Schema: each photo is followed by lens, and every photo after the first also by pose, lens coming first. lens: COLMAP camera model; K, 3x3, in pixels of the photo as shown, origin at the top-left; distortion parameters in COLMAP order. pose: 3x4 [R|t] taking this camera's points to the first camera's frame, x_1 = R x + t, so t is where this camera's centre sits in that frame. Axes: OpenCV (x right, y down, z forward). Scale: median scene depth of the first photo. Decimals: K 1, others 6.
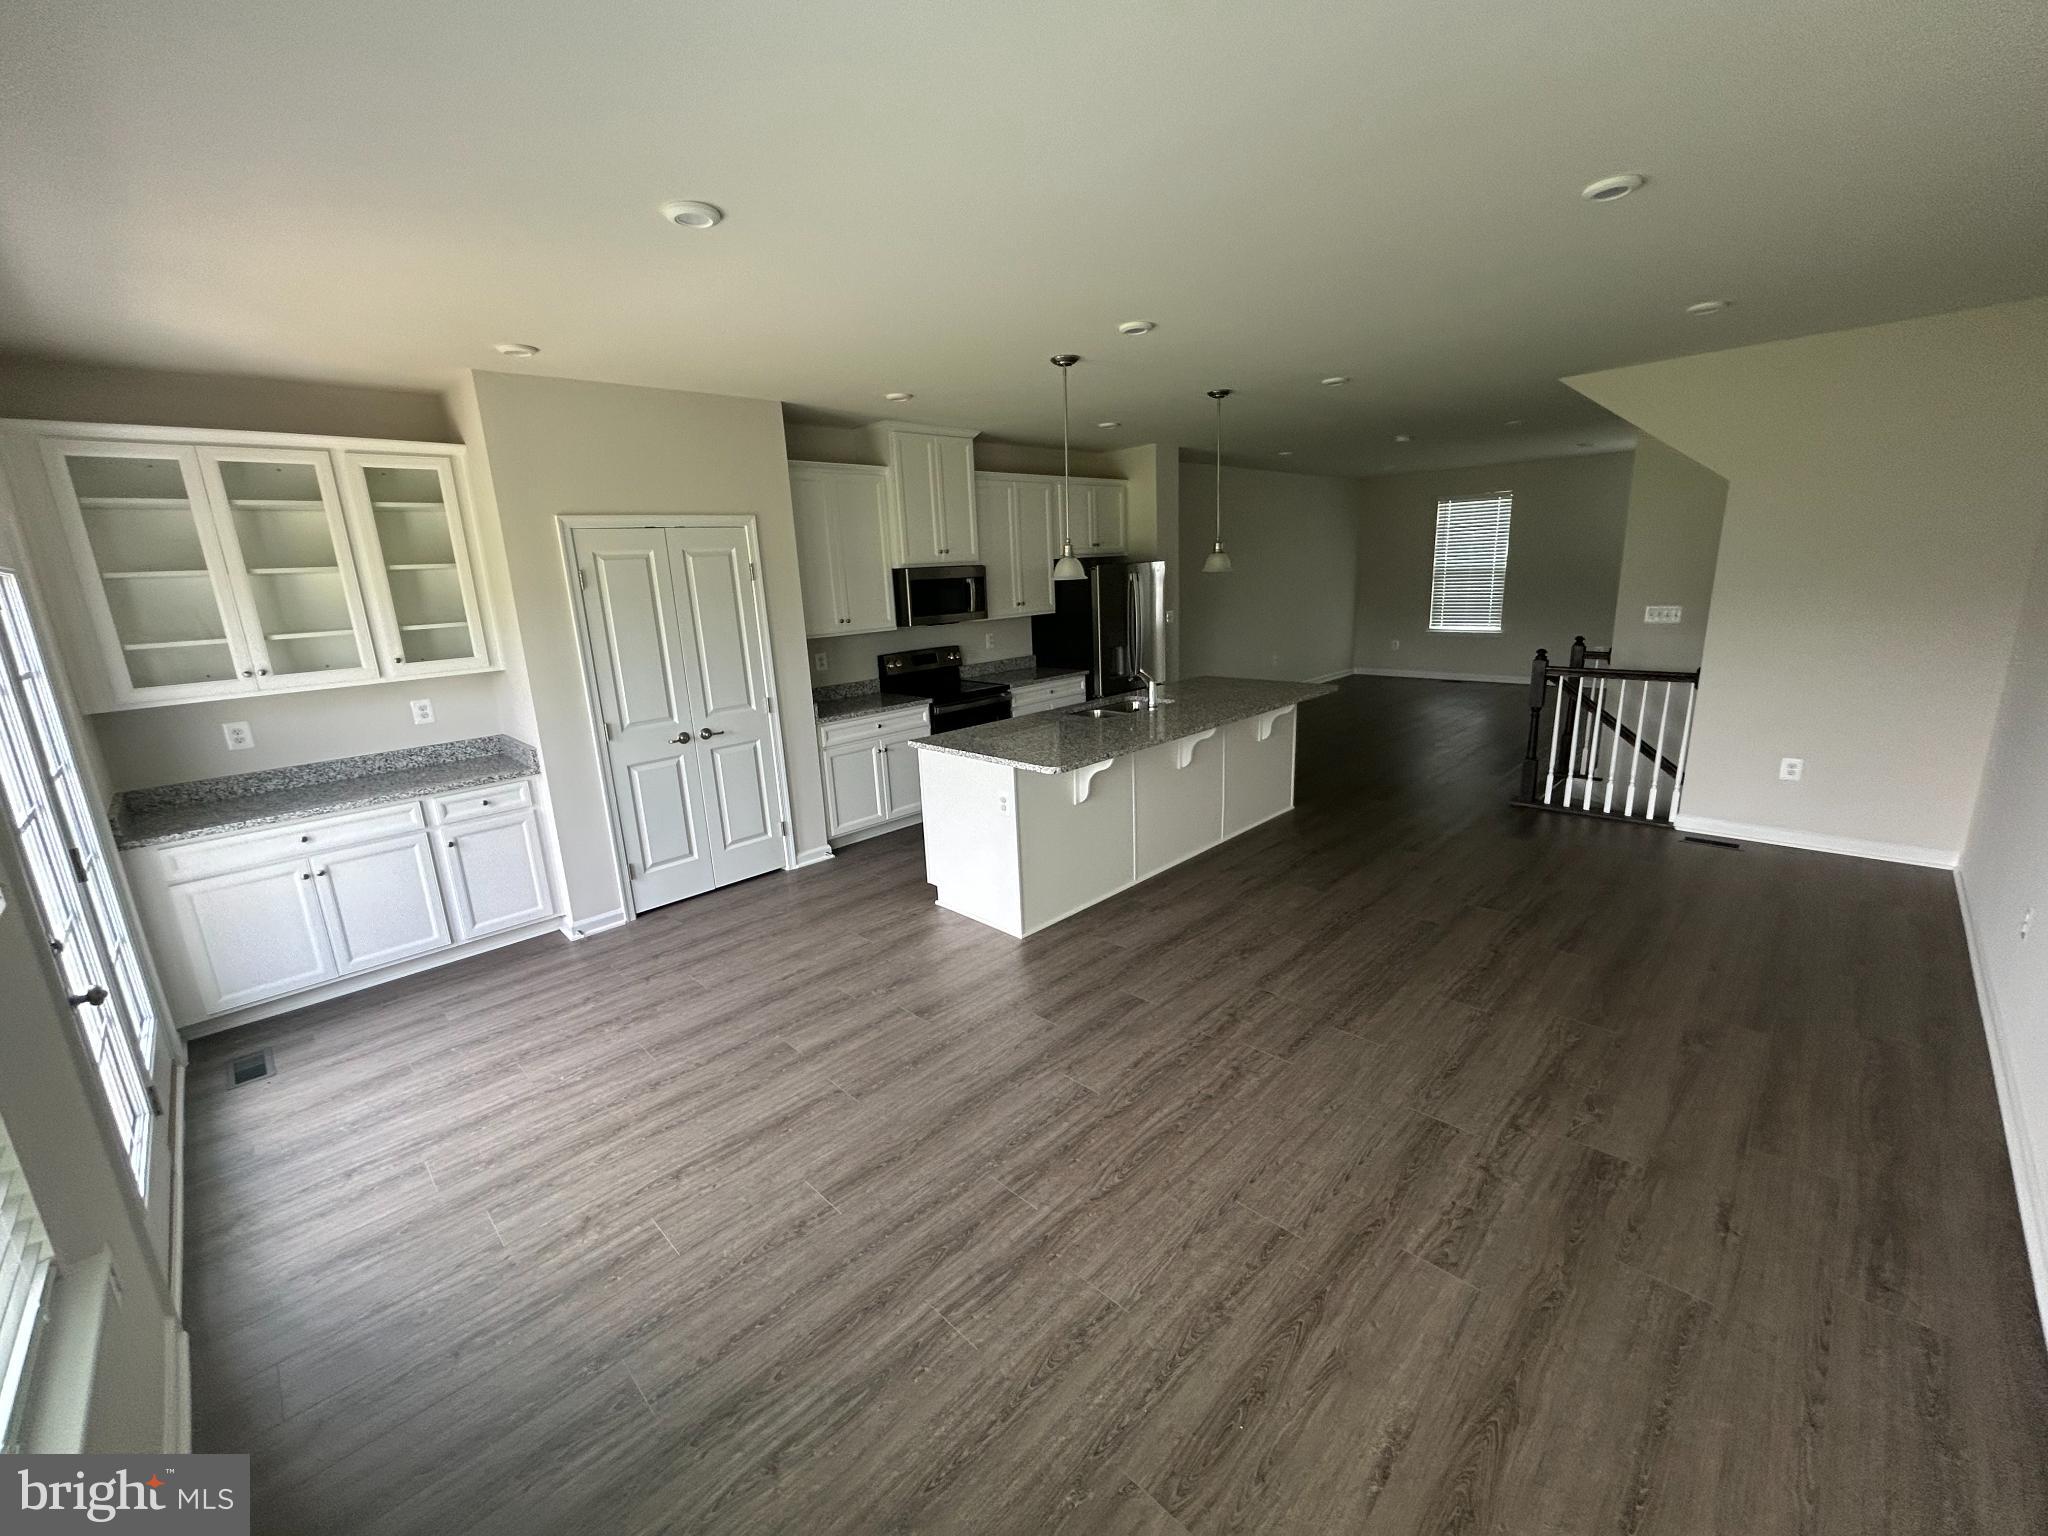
lens RADIAL K [[820.9, 0, 1014.9], [0, 820.9, 764.3], [0, 0, 1]] dist [-0.002276, 0.000235]
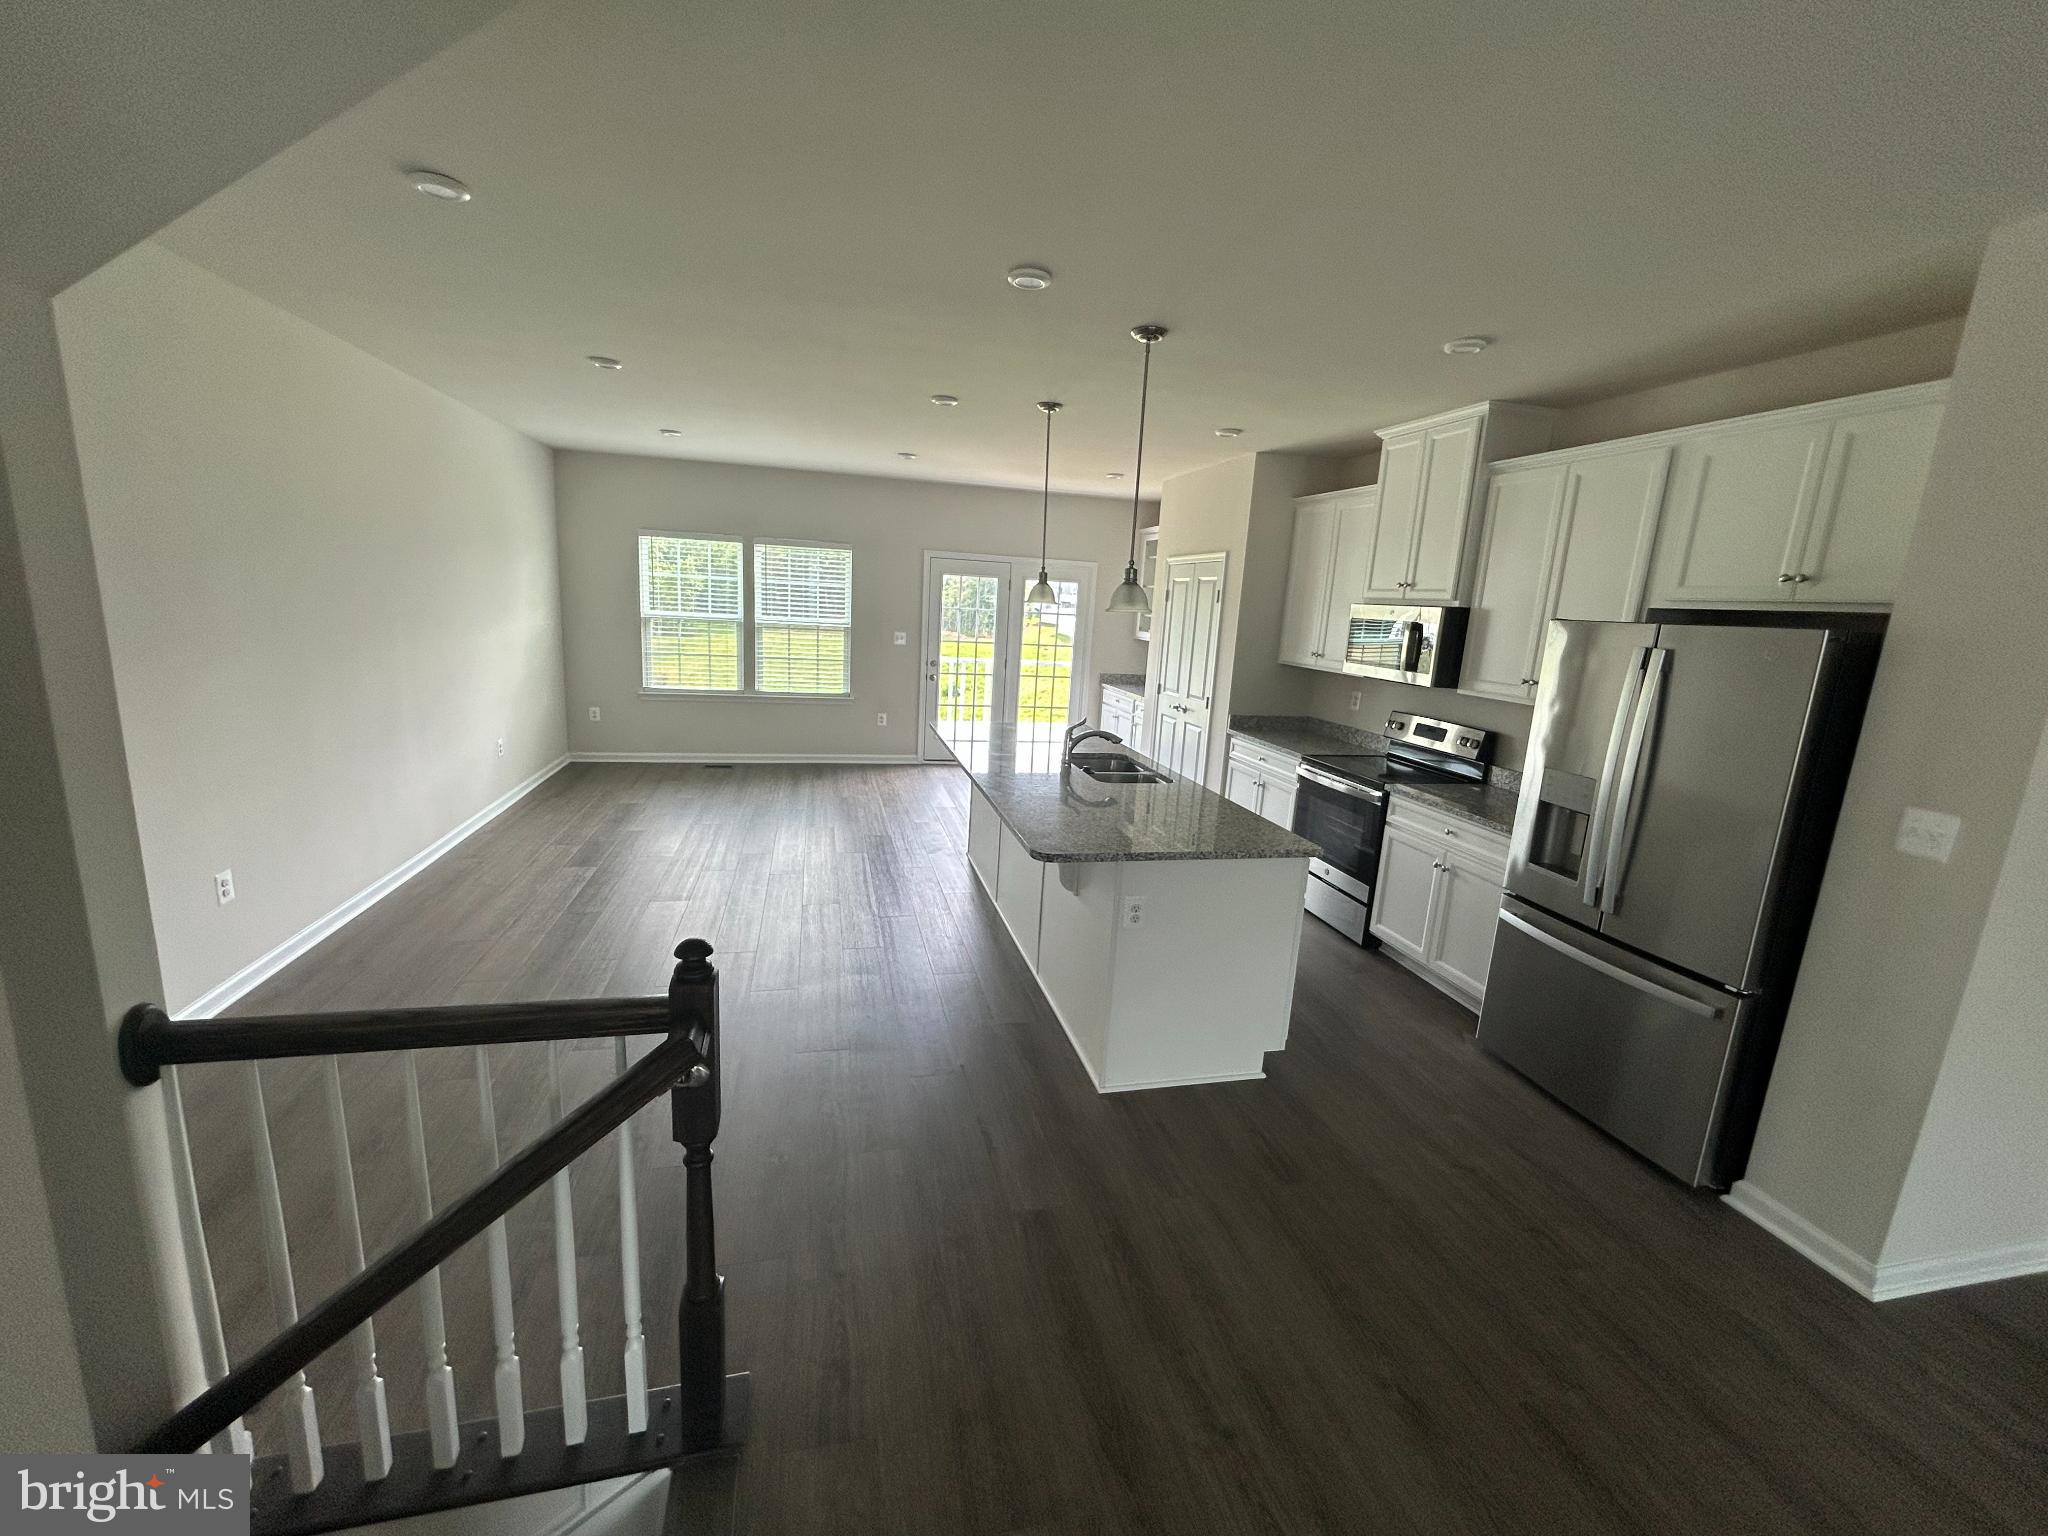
lens RADIAL K [[820.9, 0, 1024.4], [0, 820.9, 768.9], [0, 0, 1]] dist [-0.002276, 0.000235]
pose [[-0.510342, 0.189437, -0.838847, 0.963958], [-0.235935, 0.907165, 0.348405, -0.372913], [0.826974, 0.375719, -0.418270, 1.419787]]
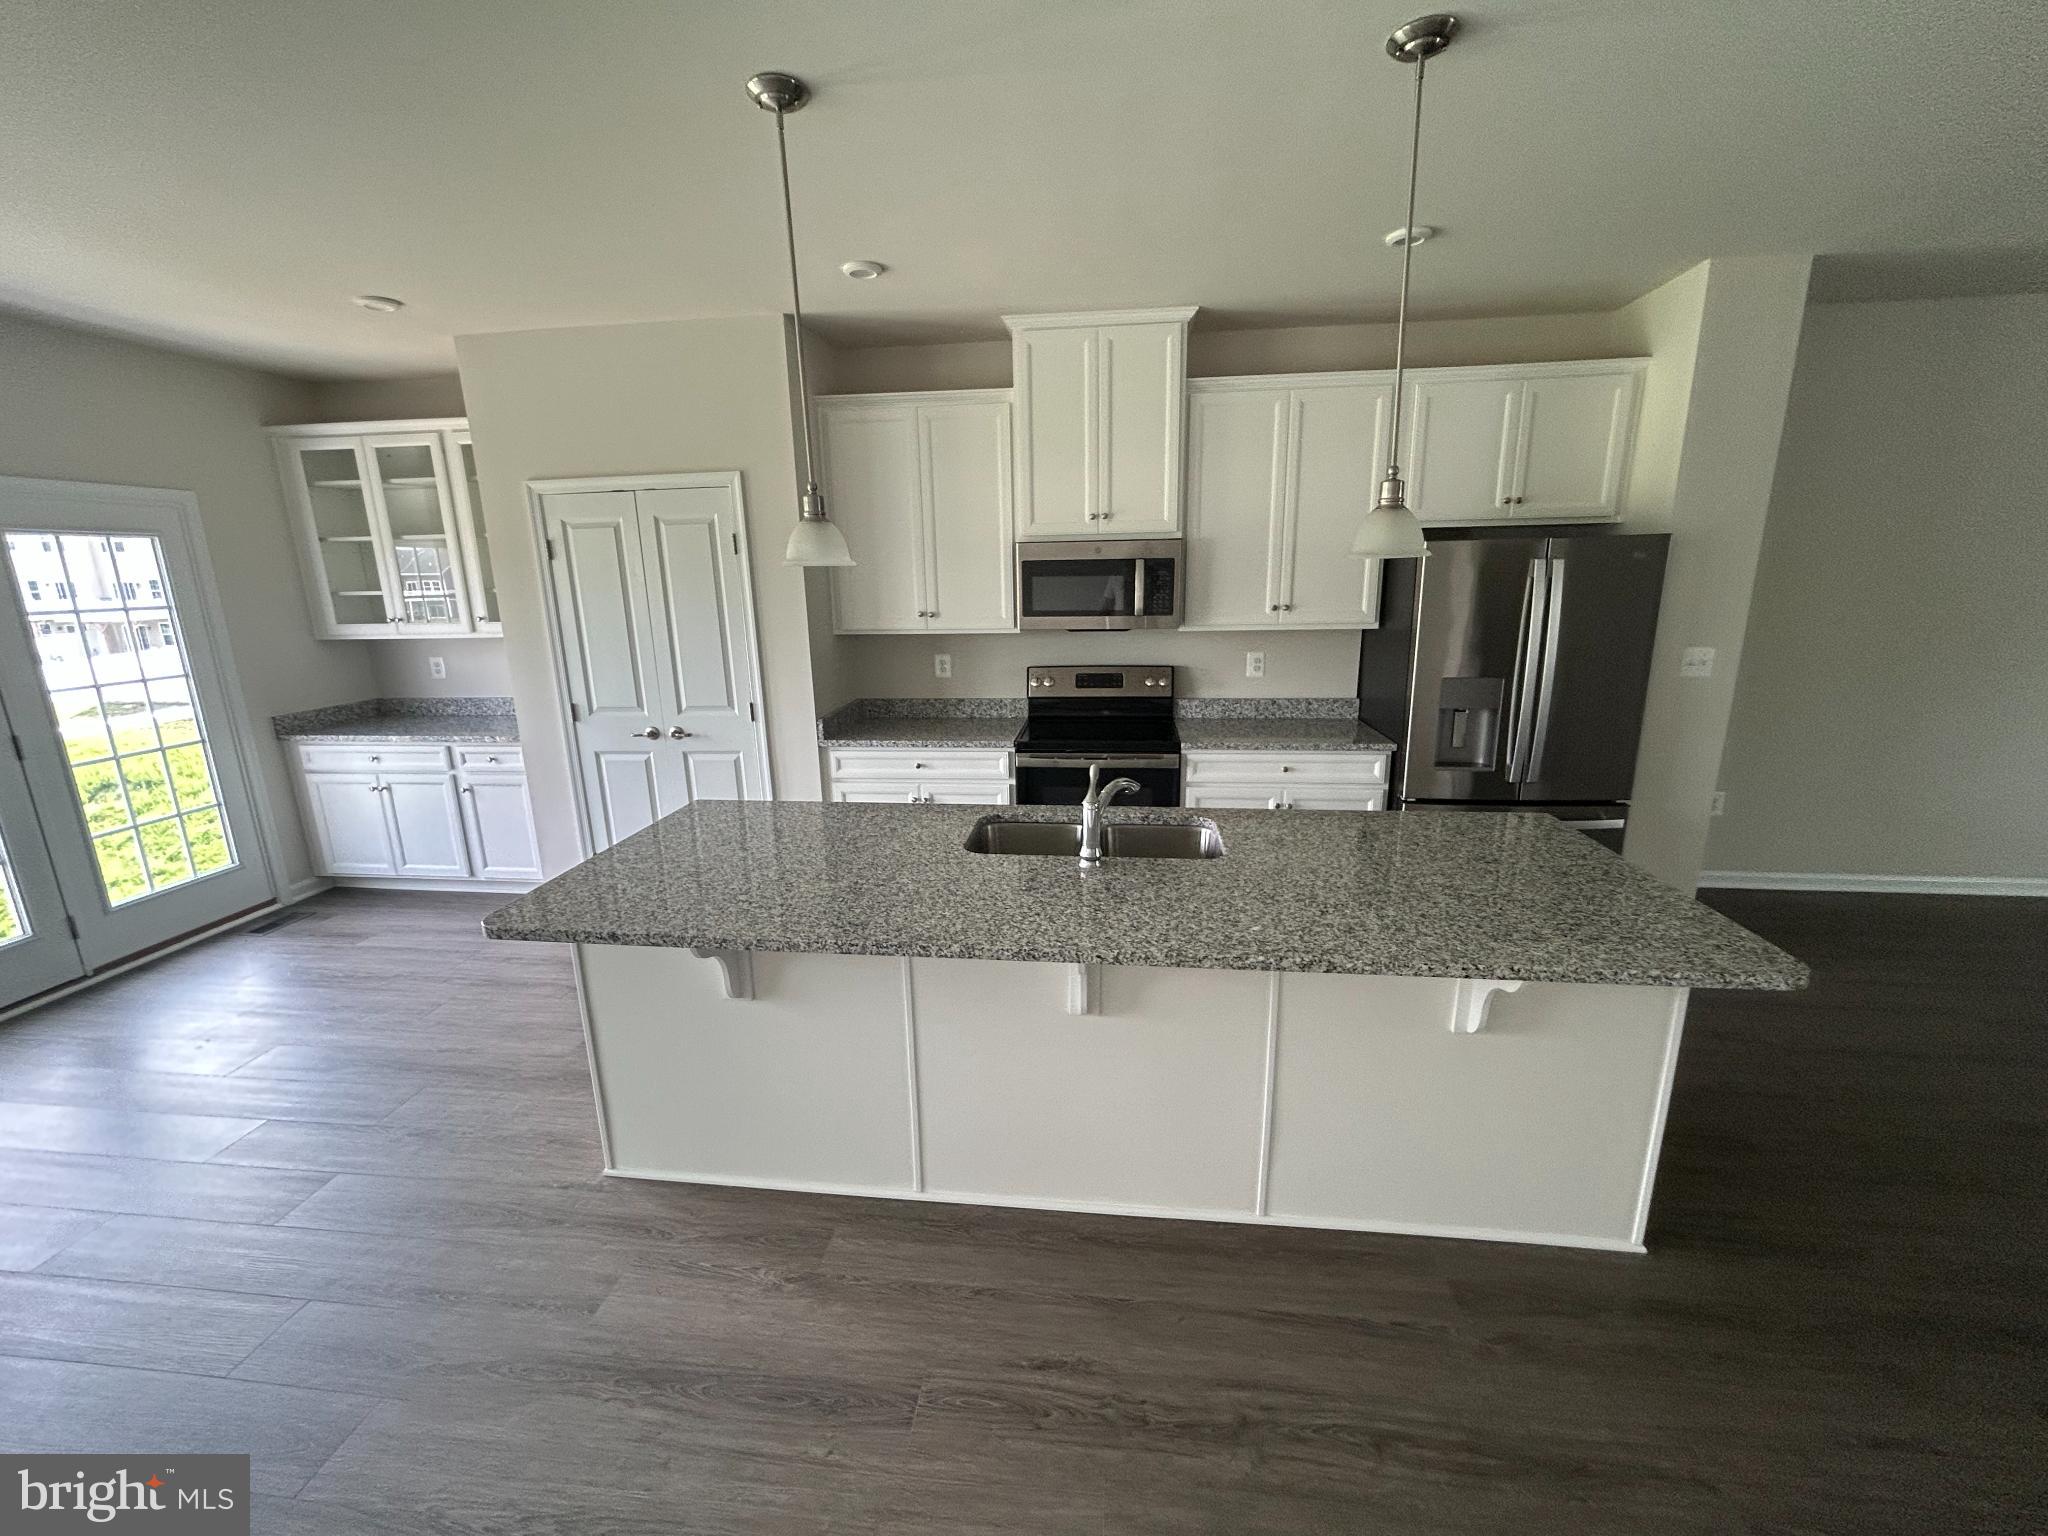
lens RADIAL K [[820.9, 0, 1019.4], [0, 820.9, 765.3], [0, 0, 1]] dist [-0.002276, 0.000235]
pose [[0.625636, 0.213718, -0.750270, 0.506386], [-0.191643, 0.974376, 0.117748, -0.176920], [0.756210, 0.070117, 0.650562, 0.727303]]
